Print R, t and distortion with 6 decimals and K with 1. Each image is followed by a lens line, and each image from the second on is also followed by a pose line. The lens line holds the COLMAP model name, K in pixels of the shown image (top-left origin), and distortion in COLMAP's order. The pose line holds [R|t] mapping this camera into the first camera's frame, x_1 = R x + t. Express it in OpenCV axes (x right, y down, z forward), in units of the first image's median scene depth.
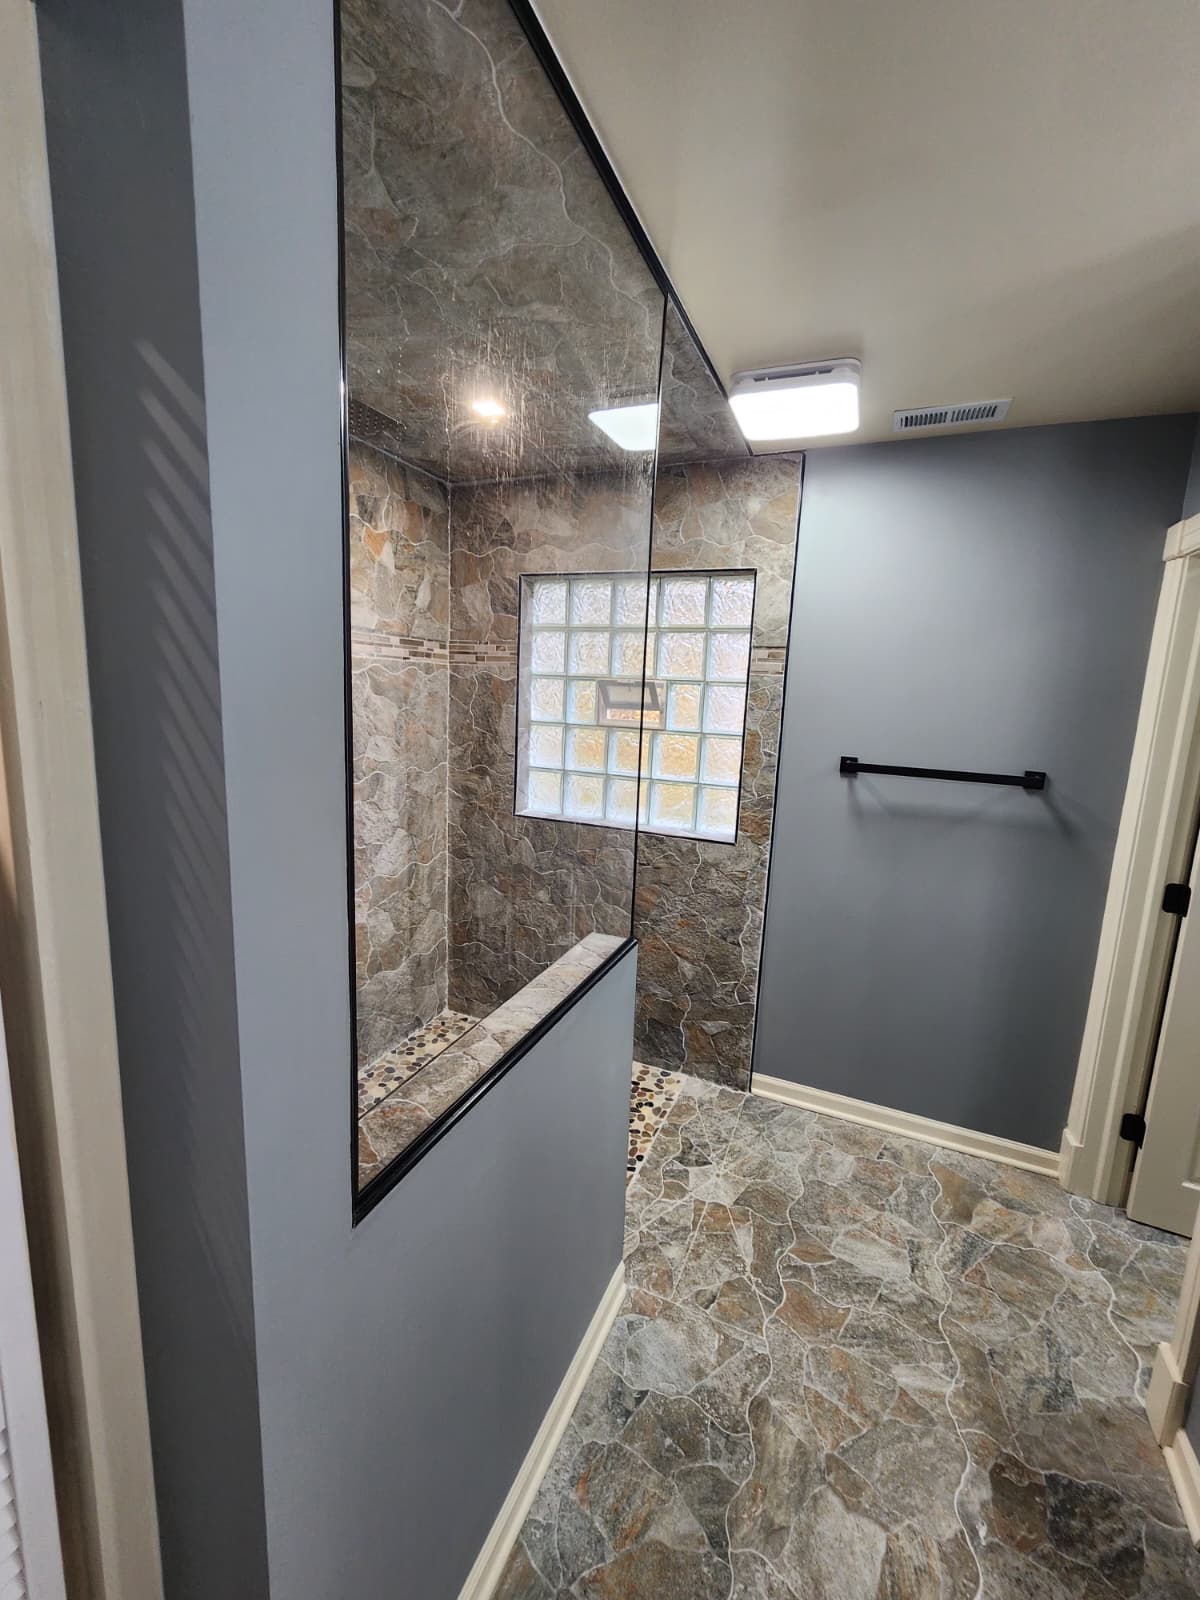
lens RADIAL K [[656.9, 0, 604.6], [0, 656.9, 794.7], [0, 0, 1]] dist [-0.002423, 0.000336]
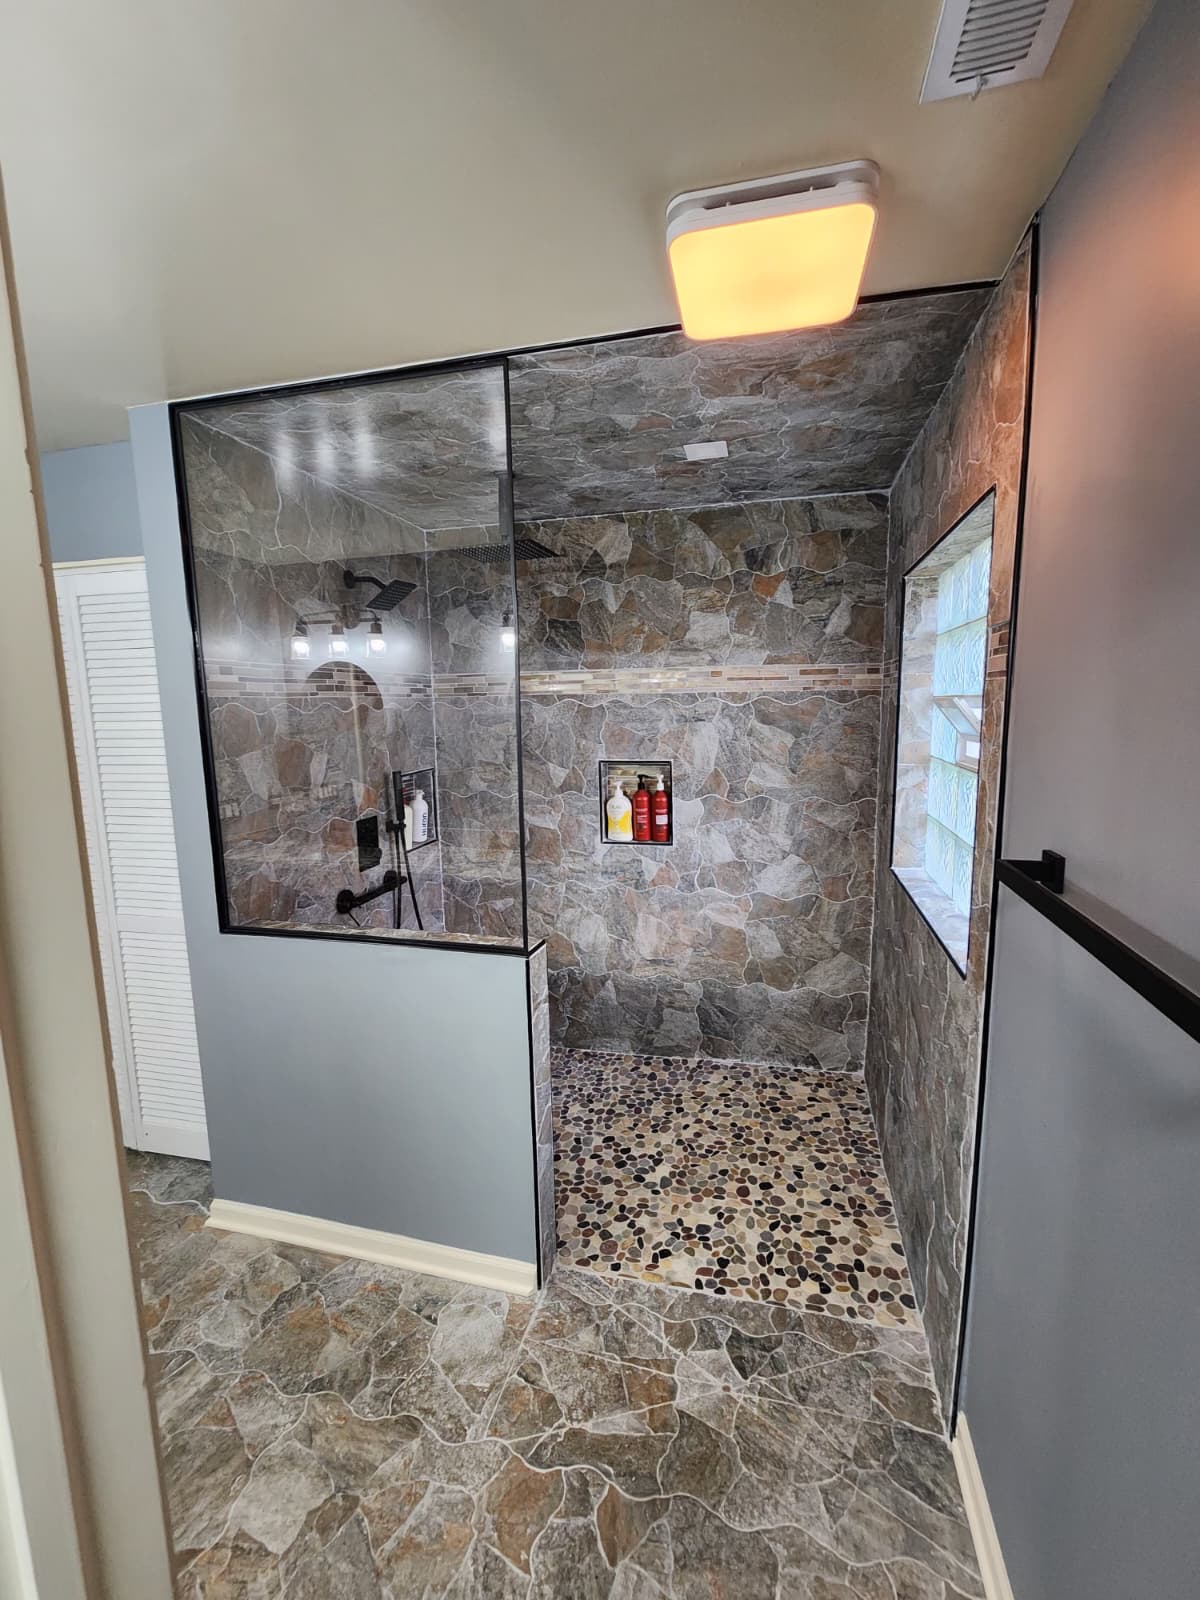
lens RADIAL K [[656.9, 0, 611.4], [0, 656.9, 790.8], [0, 0, 1]] dist [-0.002423, 0.000336]
pose [[0.155878, 0.083356, -0.984253, 0.720629], [-0.135832, 0.988776, 0.062227, -0.081111], [0.978392, 0.123994, 0.165450, 0.611891]]
